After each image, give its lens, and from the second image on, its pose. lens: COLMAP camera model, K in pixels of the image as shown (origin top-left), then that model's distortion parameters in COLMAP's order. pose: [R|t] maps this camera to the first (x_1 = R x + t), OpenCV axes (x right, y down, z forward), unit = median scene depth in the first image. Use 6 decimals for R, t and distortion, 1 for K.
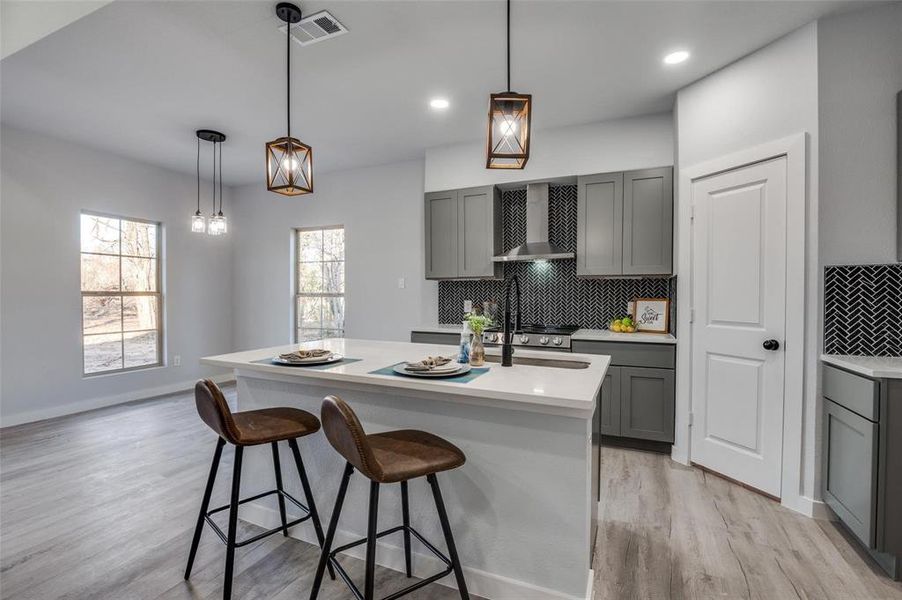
lens RADIAL K [[416.2, 0, 448.2], [0, 416.2, 300.0], [0, 0, 1]] dist [-0.011743, -0.005969]
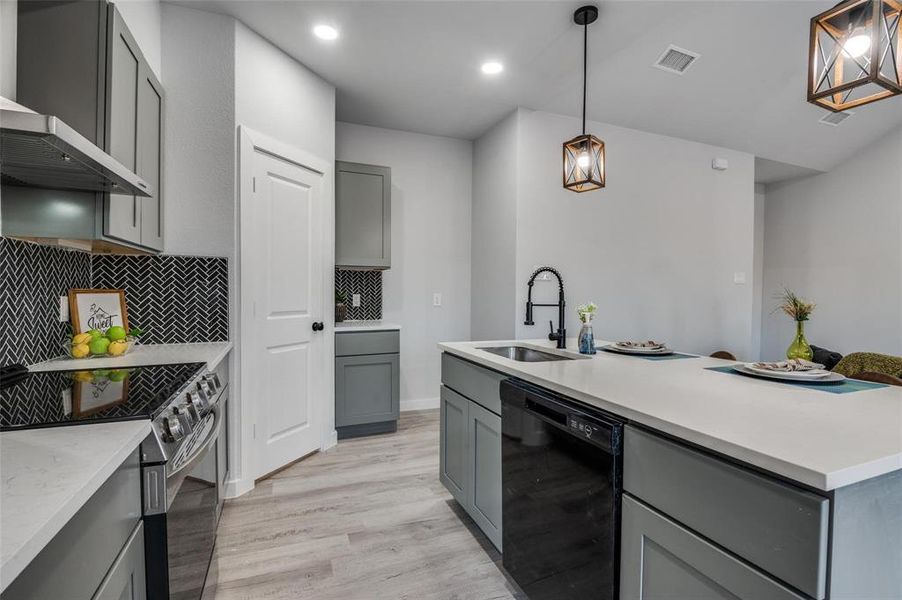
lens RADIAL K [[416.2, 0, 449.7], [0, 416.2, 298.9], [0, 0, 1]] dist [-0.011743, -0.005969]
pose [[-0.716263, -0.023522, 0.697434, -0.256404], [-0.000707, 0.999456, 0.032981, -0.009509], [-0.697830, 0.023130, -0.715890, 1.189519]]
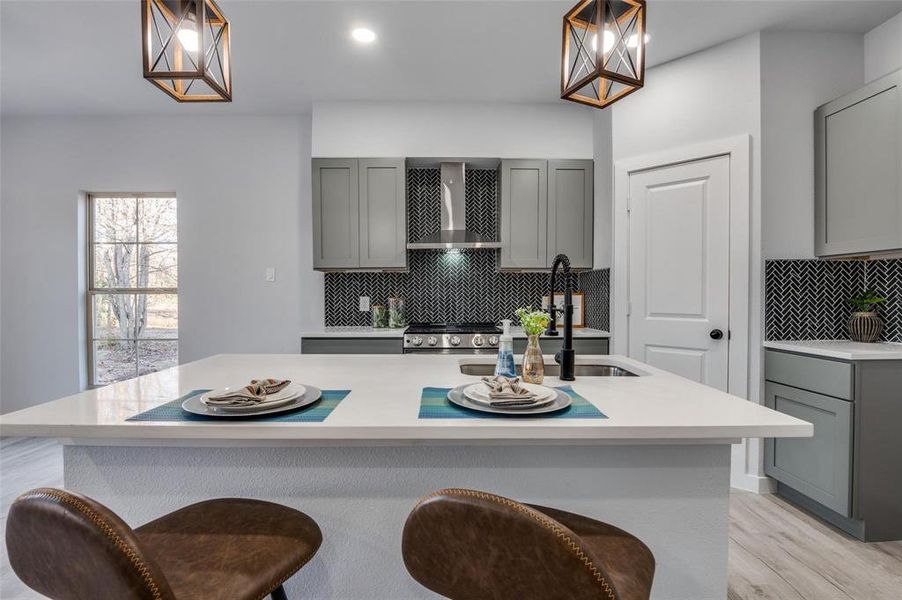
lens RADIAL K [[416.2, 0, 449.3], [0, 416.2, 299.6], [0, 0, 1]] dist [-0.011743, -0.005969]
pose [[0.903708, -0.009083, 0.428053, -0.207603], [0.008999, 0.999957, 0.002219, 0.008900], [-0.428054, 0.001847, 0.903751, 0.251698]]
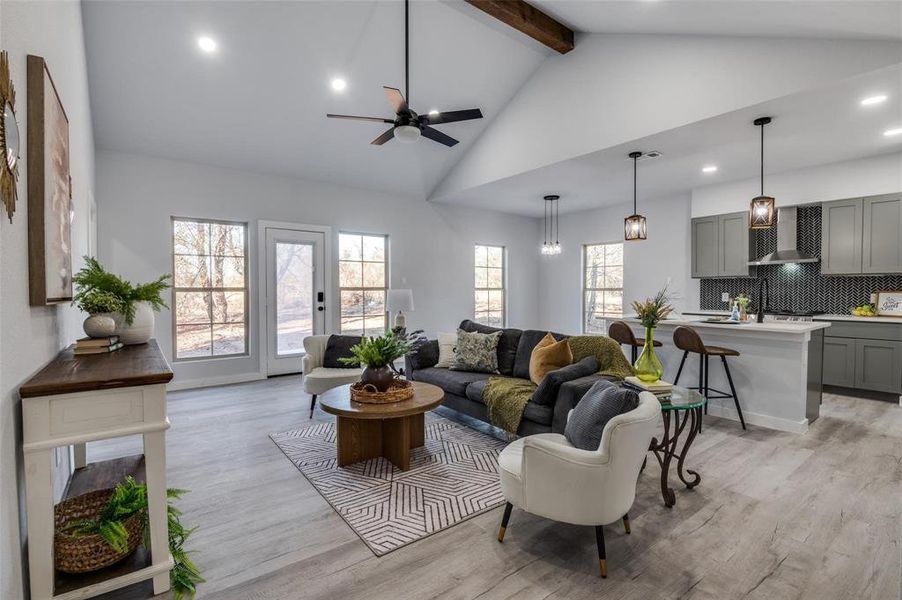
lens RADIAL K [[416.2, 0, 449.3], [0, 416.2, 301.8], [0, 0, 1]] dist [-0.011743, -0.005969]
pose [[0.877009, 0.009817, -0.480373, -0.131861], [-0.002244, 0.999864, 0.016337, 0.013984], [0.480468, -0.013250, 0.876912, -0.885426]]
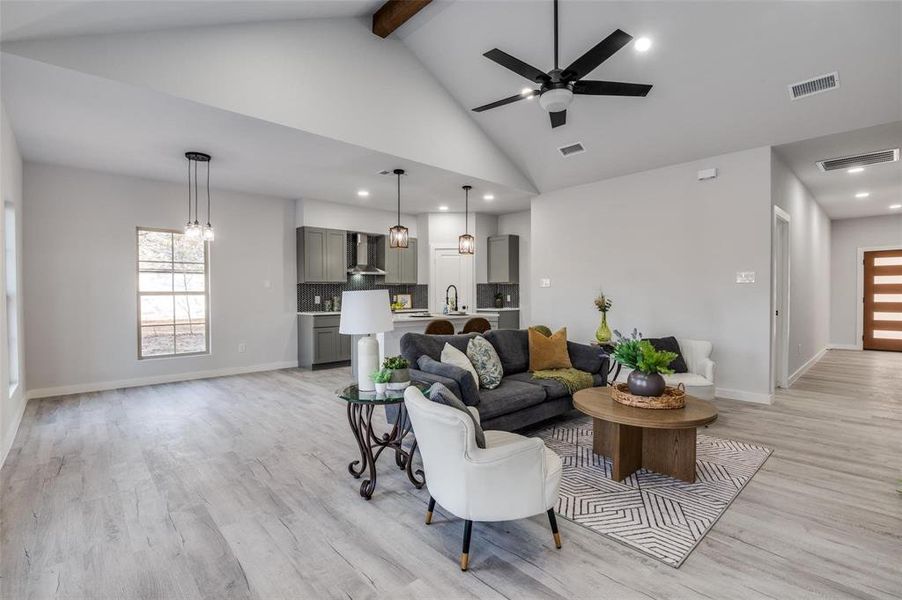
lens RADIAL K [[416.2, 0, 448.8], [0, 416.2, 300.2], [0, 0, 1]] dist [-0.011743, -0.005969]
pose [[0.397584, -0.019009, 0.917369, -1.646252], [0.017729, 0.999758, 0.013033, 0.006729], [-0.917395, 0.011082, 0.397824, -0.129573]]
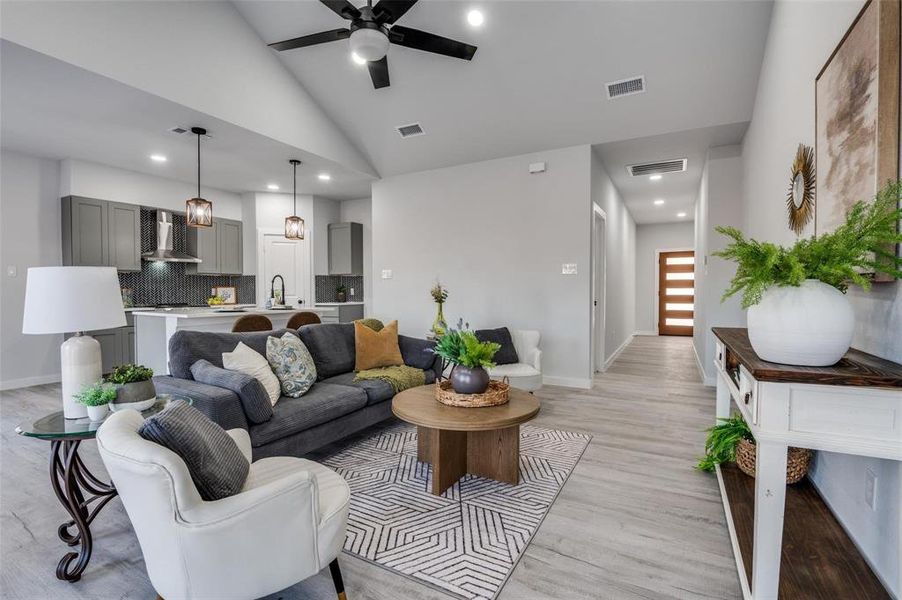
lens RADIAL K [[416.2, 0, 449.3], [0, 416.2, 300.5], [0, 0, 1]] dist [-0.011743, -0.005969]
pose [[0.079110, -0.027537, 0.996485, -1.468535], [0.016400, 0.999519, 0.026319, 0.030634], [-0.996731, 0.014261, 0.079524, -0.184665]]
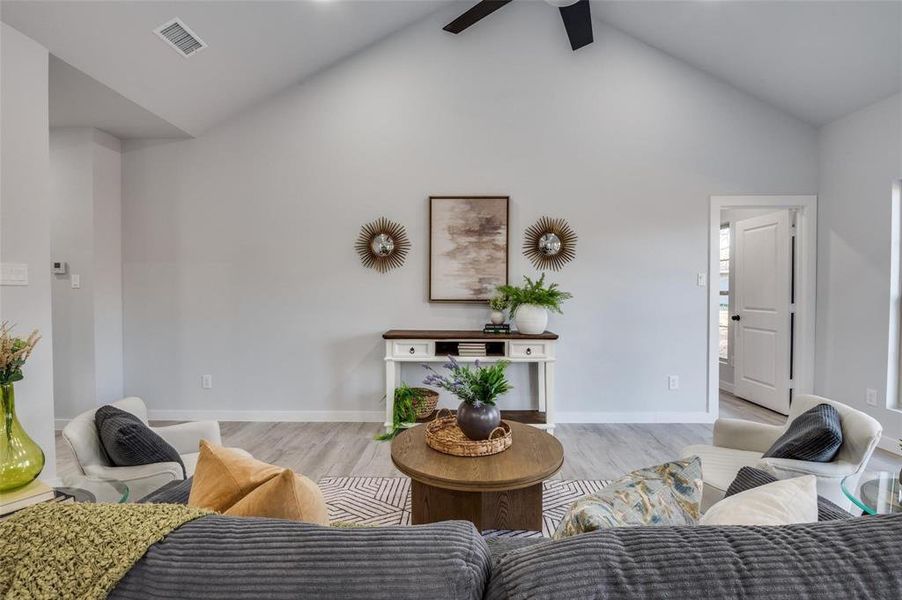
lens RADIAL K [[416.2, 0, 447.8], [0, 416.2, 296.6], [0, 0, 1]] dist [-0.011743, -0.005969]
pose [[-0.925869, 0.004503, -0.377818, -0.408814], [-0.005665, 0.999651, 0.025797, -0.016470], [0.377803, 0.026024, -0.925520, 0.436514]]
